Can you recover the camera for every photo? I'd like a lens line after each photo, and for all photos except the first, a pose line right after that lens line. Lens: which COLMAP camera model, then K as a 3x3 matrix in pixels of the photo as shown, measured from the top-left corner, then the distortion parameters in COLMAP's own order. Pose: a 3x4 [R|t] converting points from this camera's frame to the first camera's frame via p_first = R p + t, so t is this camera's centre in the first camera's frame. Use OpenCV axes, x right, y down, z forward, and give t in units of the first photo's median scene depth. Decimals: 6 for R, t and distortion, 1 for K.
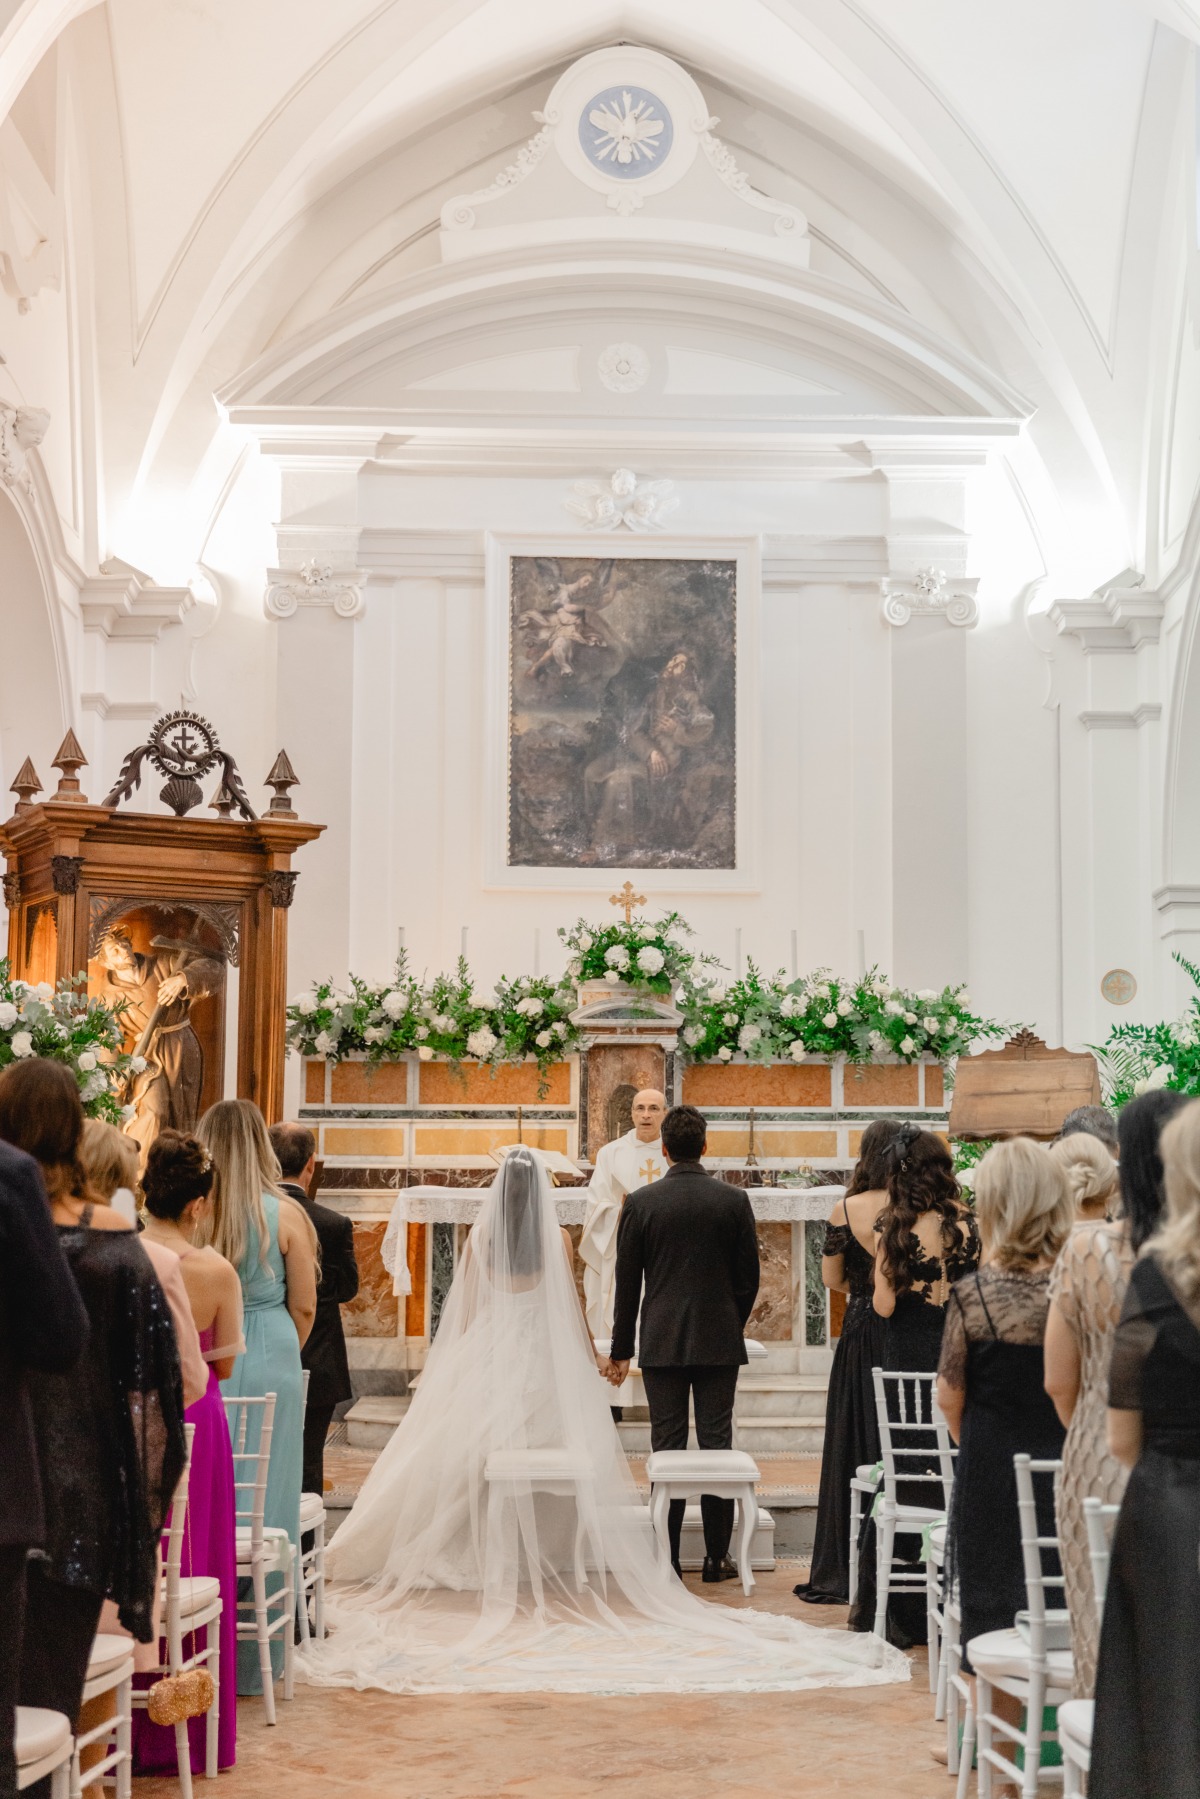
lens RADIAL K [[2719.0, 0, 604.4], [0, 2719.0, 973.0], [0, 0, 1]] dist [-0.016762, -0.090937]
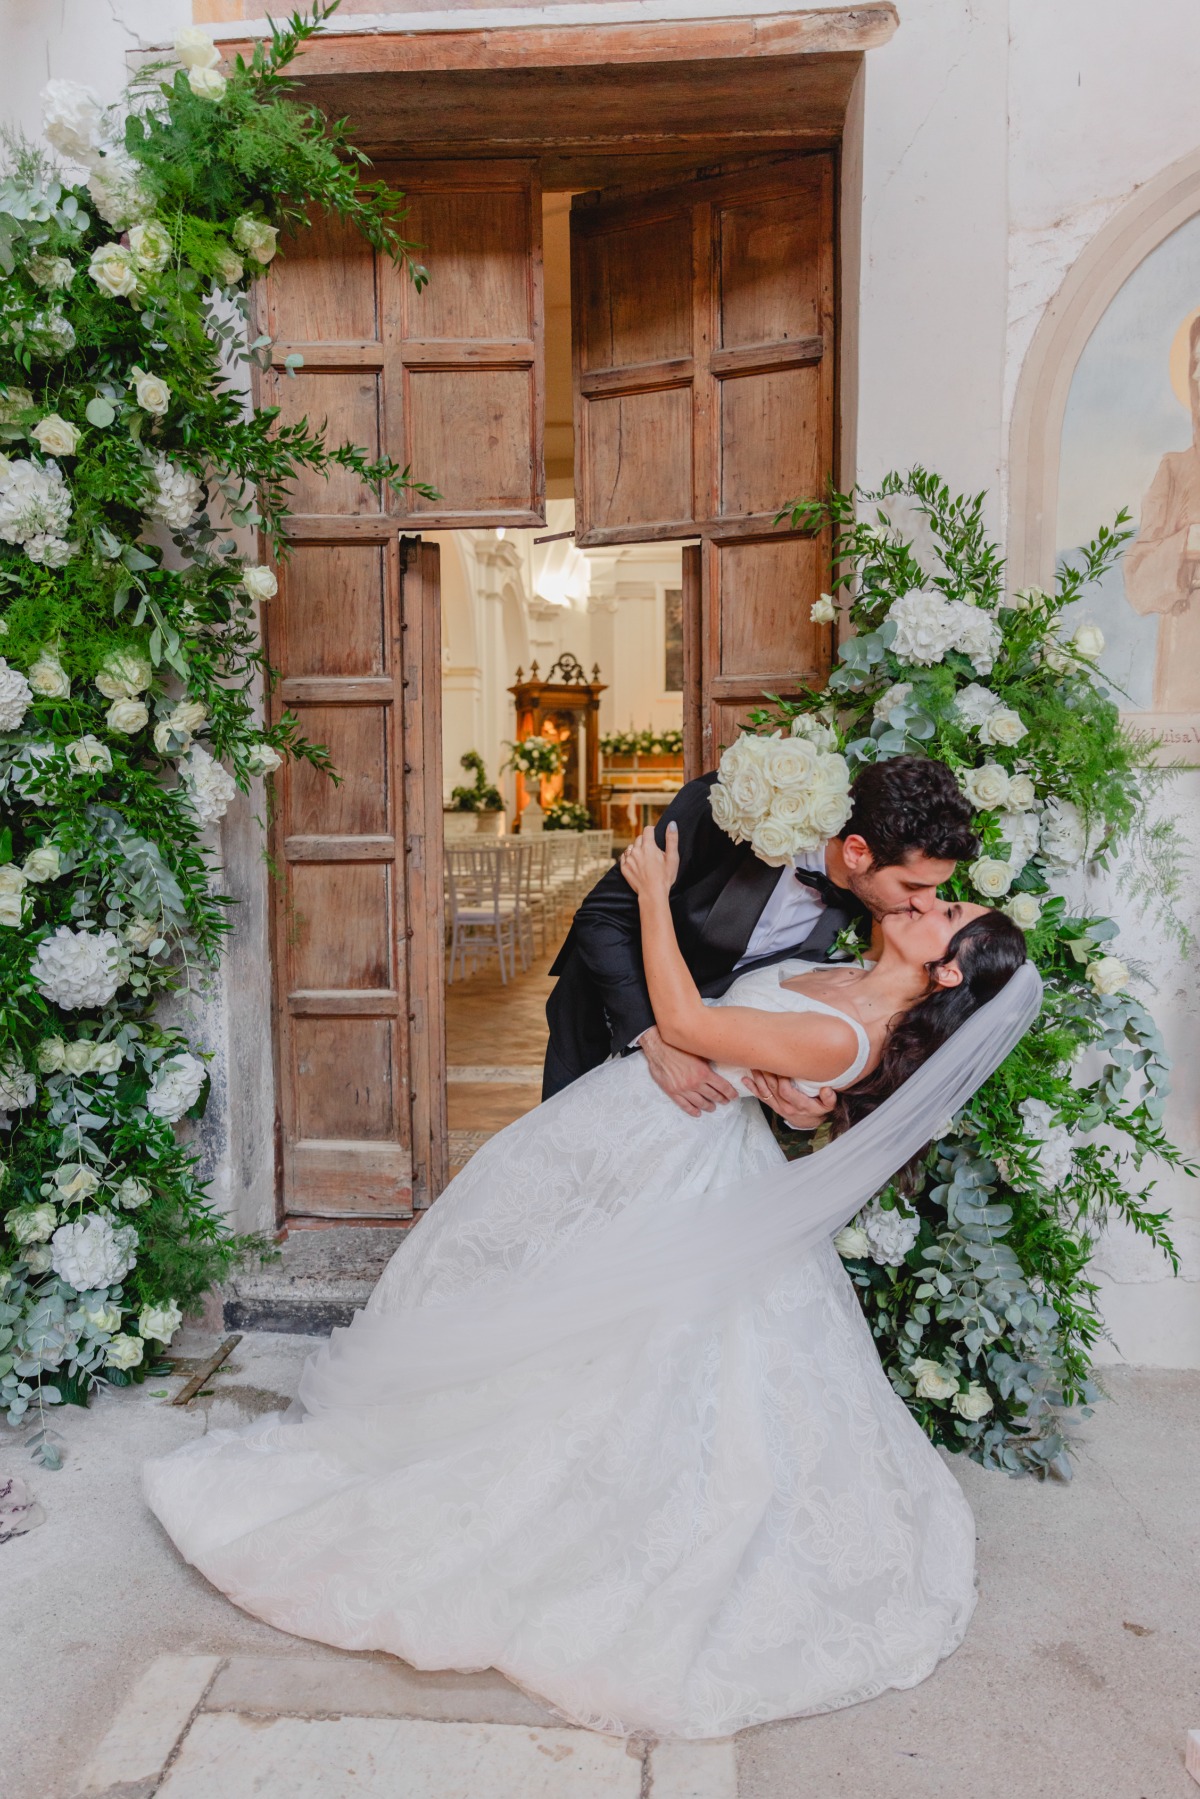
lens RADIAL K [[1278.6, 0, 598.0], [0, 1278.6, 959.9], [0, 0, 1]] dist [0.002176, 0.001048]
pose [[0.995893, 0.000522, -0.090533, 0.025260], [0.017185, 0.980715, 0.194688, -0.027787], [0.088889, -0.195445, 0.976678, -0.579031]]
